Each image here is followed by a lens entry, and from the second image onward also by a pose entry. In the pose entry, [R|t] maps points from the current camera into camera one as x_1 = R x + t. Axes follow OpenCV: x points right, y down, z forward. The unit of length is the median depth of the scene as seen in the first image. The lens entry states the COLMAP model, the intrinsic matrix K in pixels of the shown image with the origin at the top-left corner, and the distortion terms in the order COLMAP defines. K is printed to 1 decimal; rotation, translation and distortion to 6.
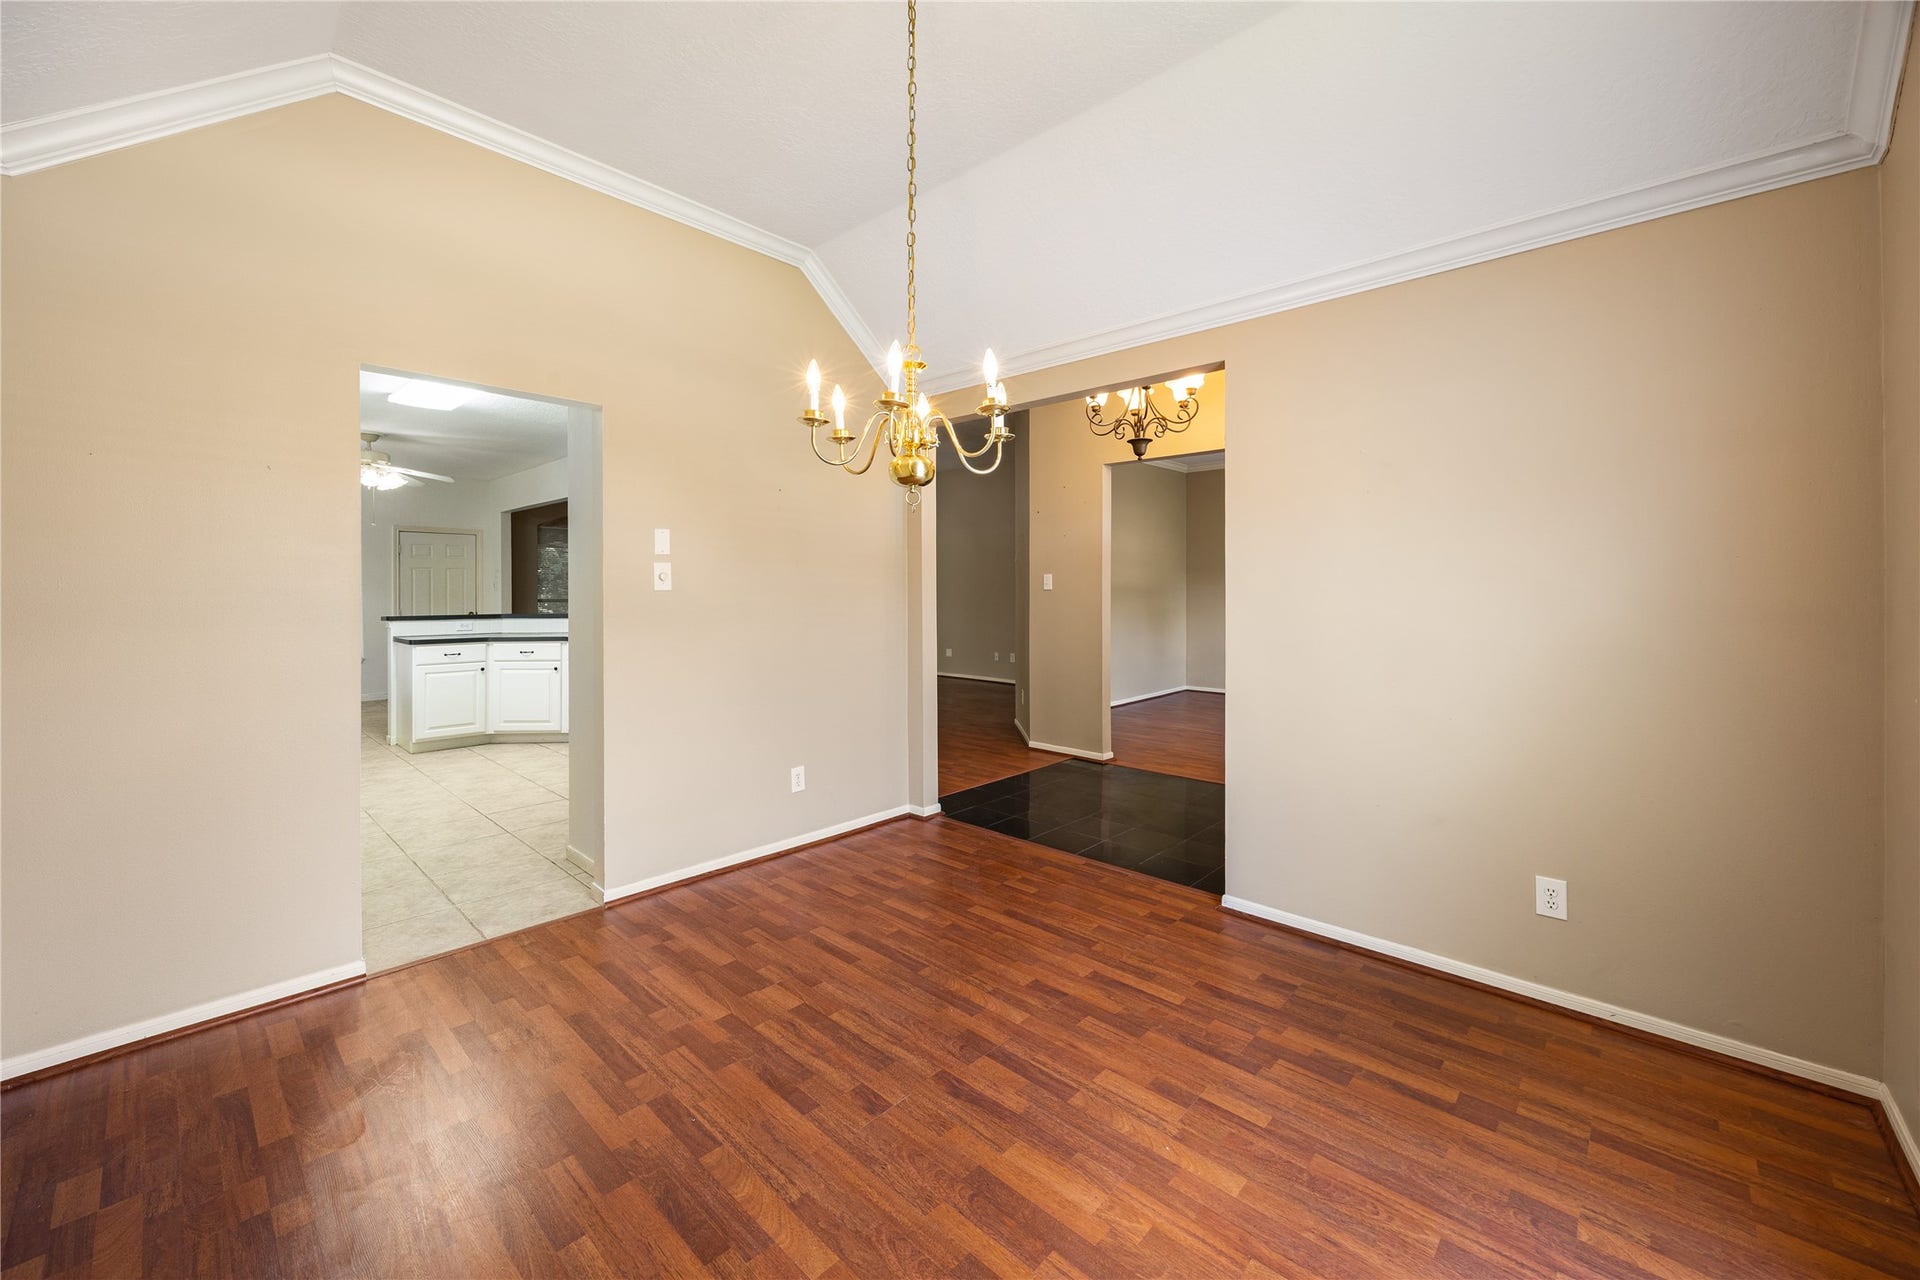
lens RADIAL K [[749.7, 0, 960.7], [0, 749.7, 586.1], [0, 0, 1]] dist [-0.000737, -0.000101]
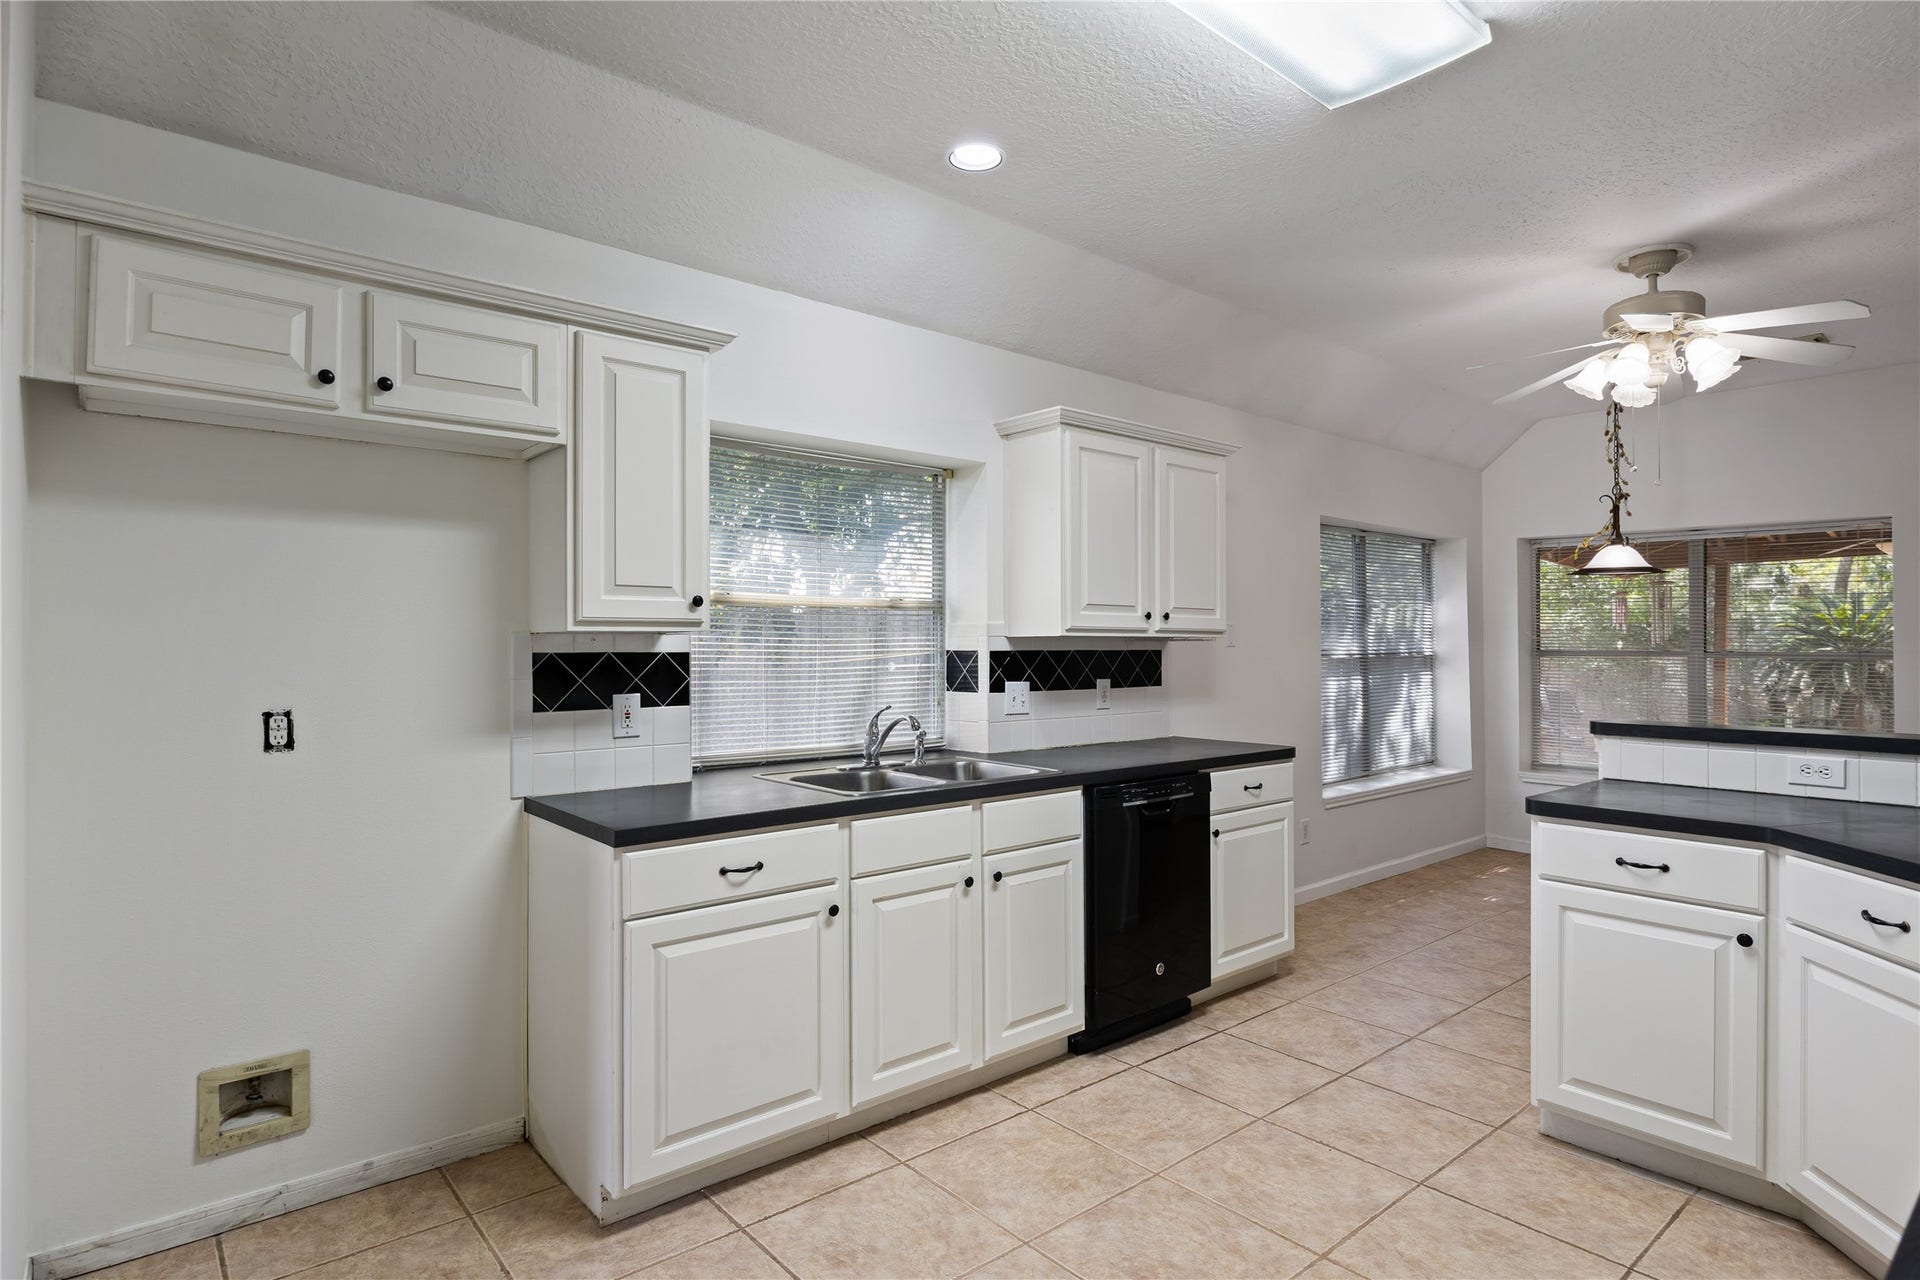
lens RADIAL K [[1019.5, 0, 974.6], [0, 1019.5, 636.1], [0, 0, 1]] dist [-0.006246, -0.000854]
pose [[-0.105348, -0.004678, -0.994424, -0.233005], [0.000600, 0.999988, -0.004768, 0.000457], [0.994435, -0.001099, -0.105344, 0.748052]]
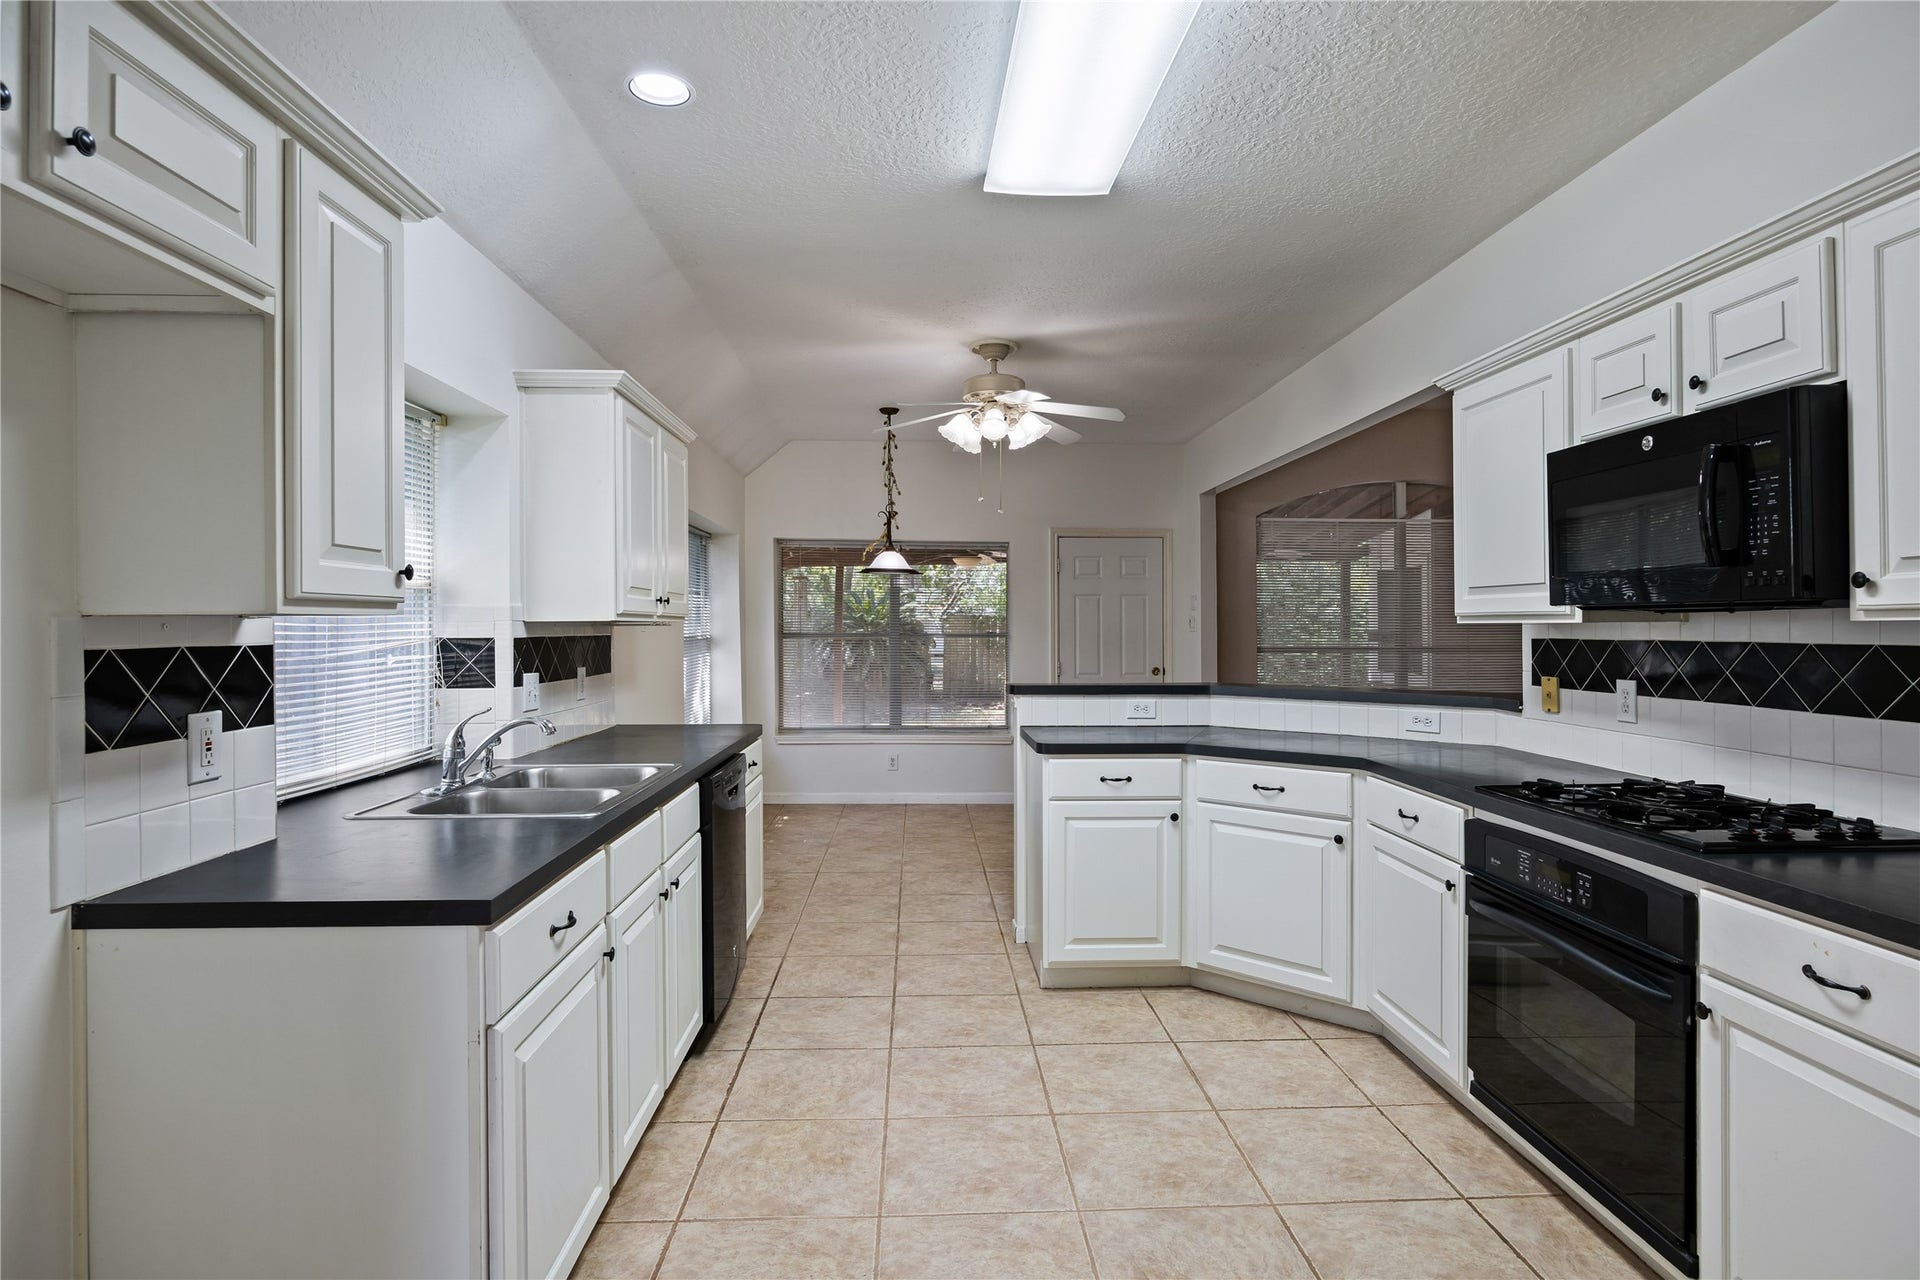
lens RADIAL K [[999.0, 0, 969.8], [0, 999.0, 621.9], [0, 0, 1]] dist [-0.005090, -0.000432]
pose [[0.720928, -0.000745, -0.693009, -0.318461], [-0.000698, 0.999998, -0.001802, -0.001045], [0.693009, 0.001783, 0.720926, 0.495078]]
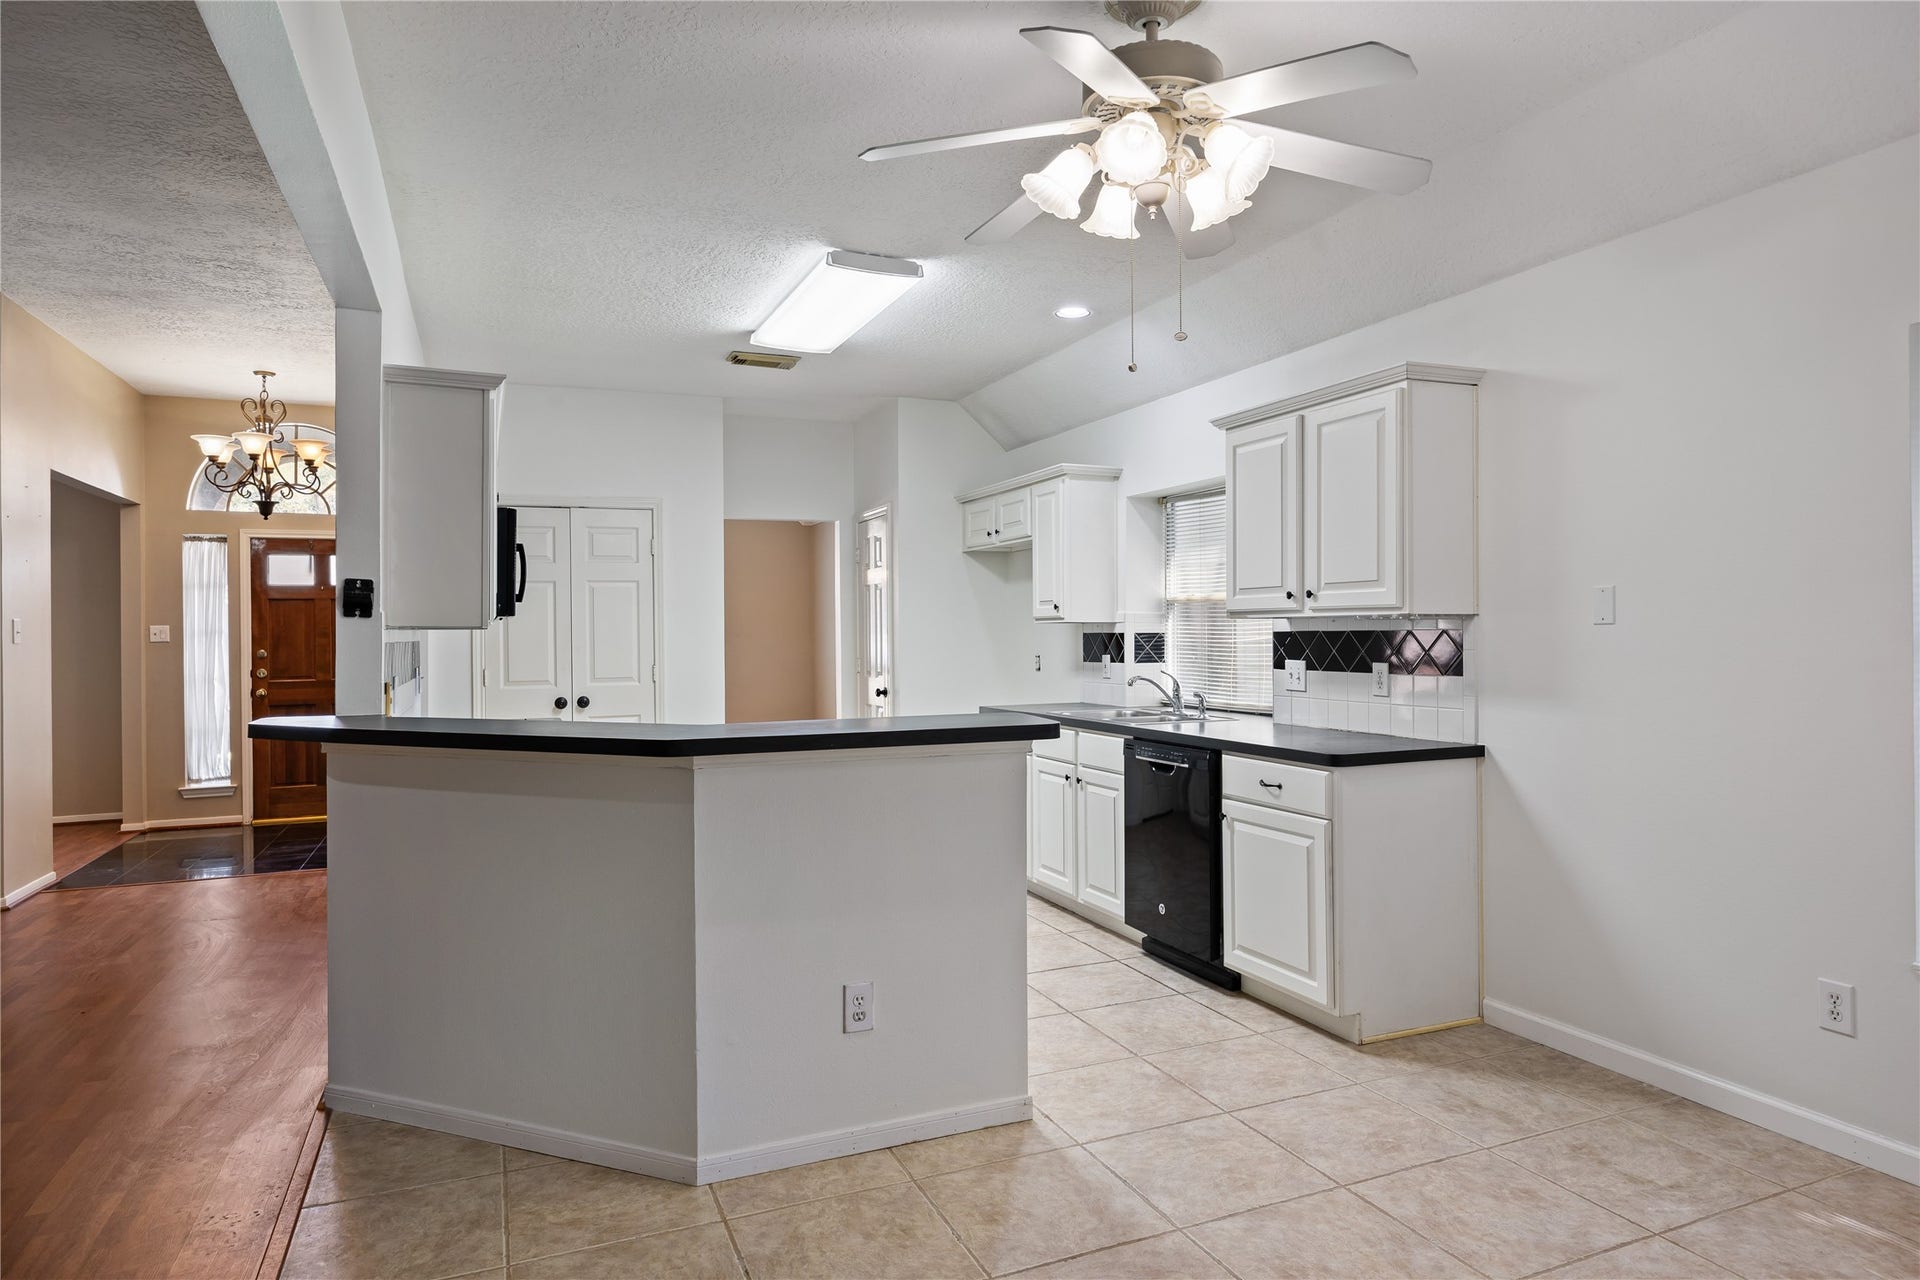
lens RADIAL K [[1137.4, 0, 960.3], [0, 1137.4, 633.2], [0, 0, 1]] dist [-0.003817, -0.001317]
pose [[-0.911444, 0.012286, 0.411241, -0.942339], [0.012369, 0.999920, -0.002459, 0.006649], [-0.411239, 0.002846, -0.911523, 1.455651]]
